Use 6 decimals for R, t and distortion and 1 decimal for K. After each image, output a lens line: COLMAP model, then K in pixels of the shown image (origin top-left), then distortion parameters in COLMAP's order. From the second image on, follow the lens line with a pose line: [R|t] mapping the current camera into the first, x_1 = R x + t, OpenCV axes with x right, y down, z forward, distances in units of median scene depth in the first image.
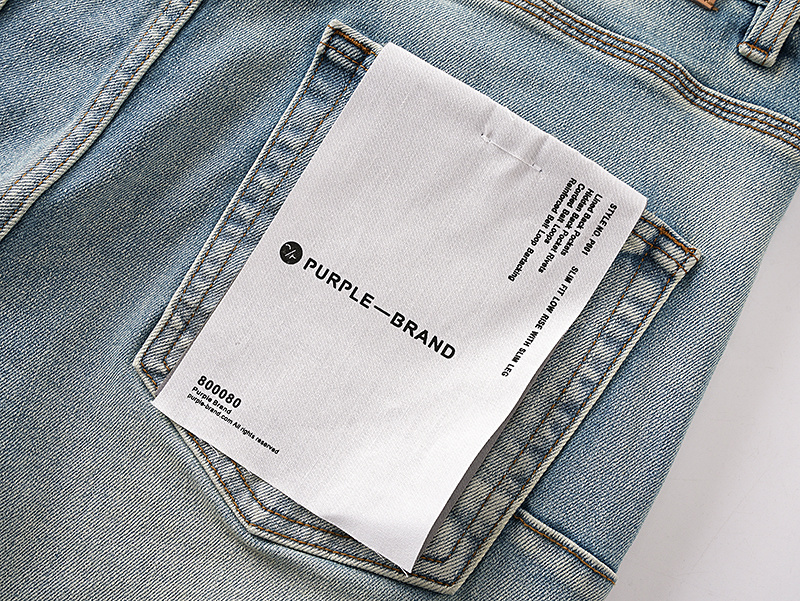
lens RADIAL K [[977.8, 0, 400.0], [0, 977.8, 300.5], [0, 0, 1]] dist [-0.062213, 0.152940]
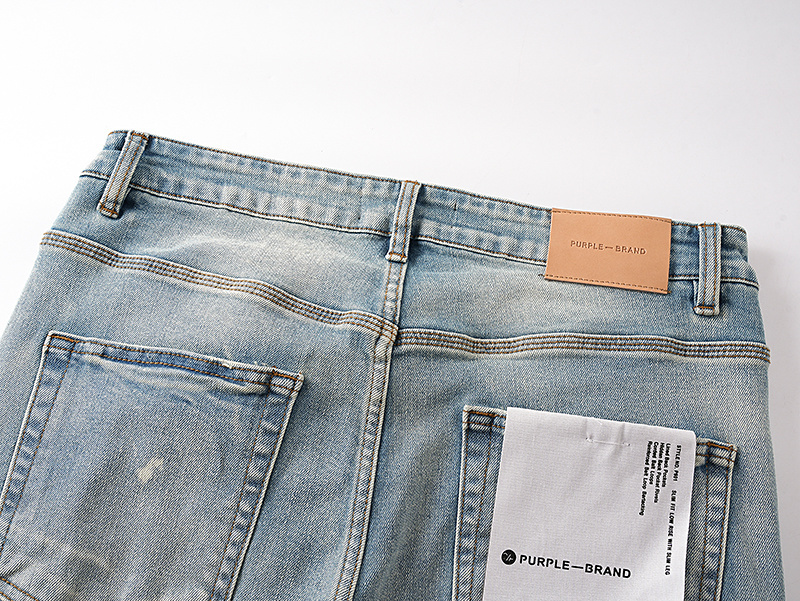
lens RADIAL K [[977.8, 0, 400.0], [0, 977.8, 300.5], [0, 0, 1]] dist [-0.062213, 0.152940]
pose [[0.909801, -0.403658, 0.096554, -0.253867], [0.412629, 0.904755, -0.105619, -0.327587], [-0.044724, 0.135933, 0.989708, -0.595505]]
